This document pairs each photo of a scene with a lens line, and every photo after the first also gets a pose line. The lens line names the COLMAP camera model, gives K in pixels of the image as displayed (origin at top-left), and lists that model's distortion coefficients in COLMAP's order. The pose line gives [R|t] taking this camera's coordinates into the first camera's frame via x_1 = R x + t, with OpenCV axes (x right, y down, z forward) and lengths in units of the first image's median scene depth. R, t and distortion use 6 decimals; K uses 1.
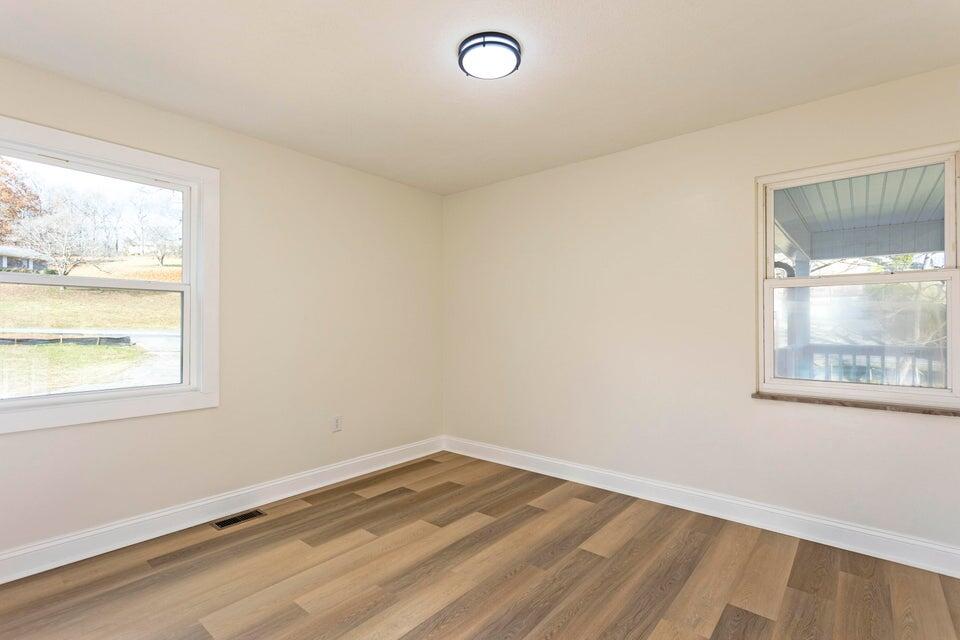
lens RADIAL K [[459.9, 0, 480.9], [0, 459.9, 318.5], [0, 0, 1]] dist [0.002601, 0.002011]
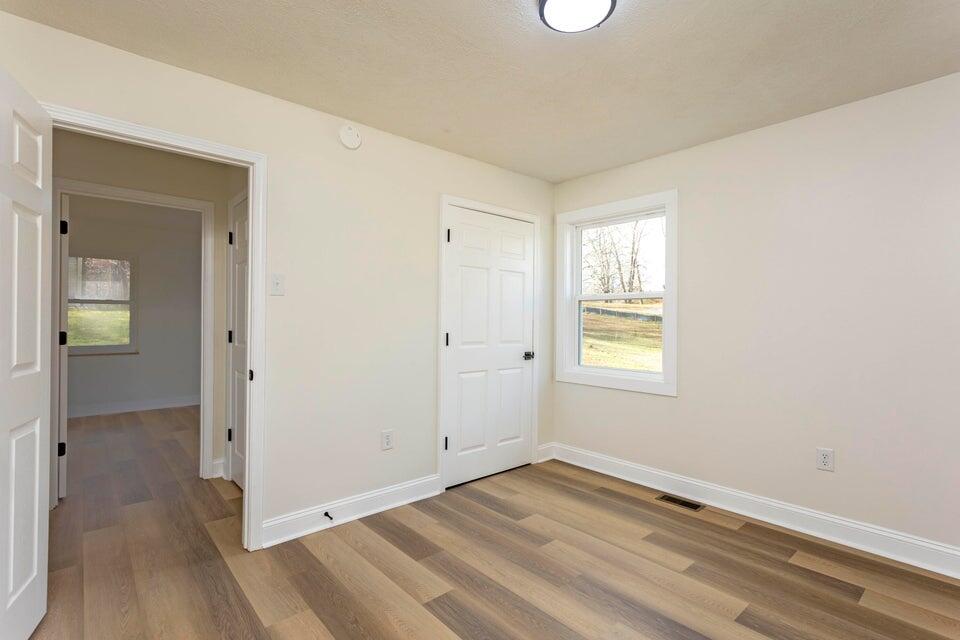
lens RADIAL K [[459.9, 0, 475.3], [0, 459.9, 319.7], [0, 0, 1]] dist [0.002601, 0.002011]
pose [[-0.165874, -0.002469, -0.986144, 0.652719], [0.007652, 0.999964, -0.003791, 0.001012], [0.986117, -0.008175, -0.165849, 0.721647]]
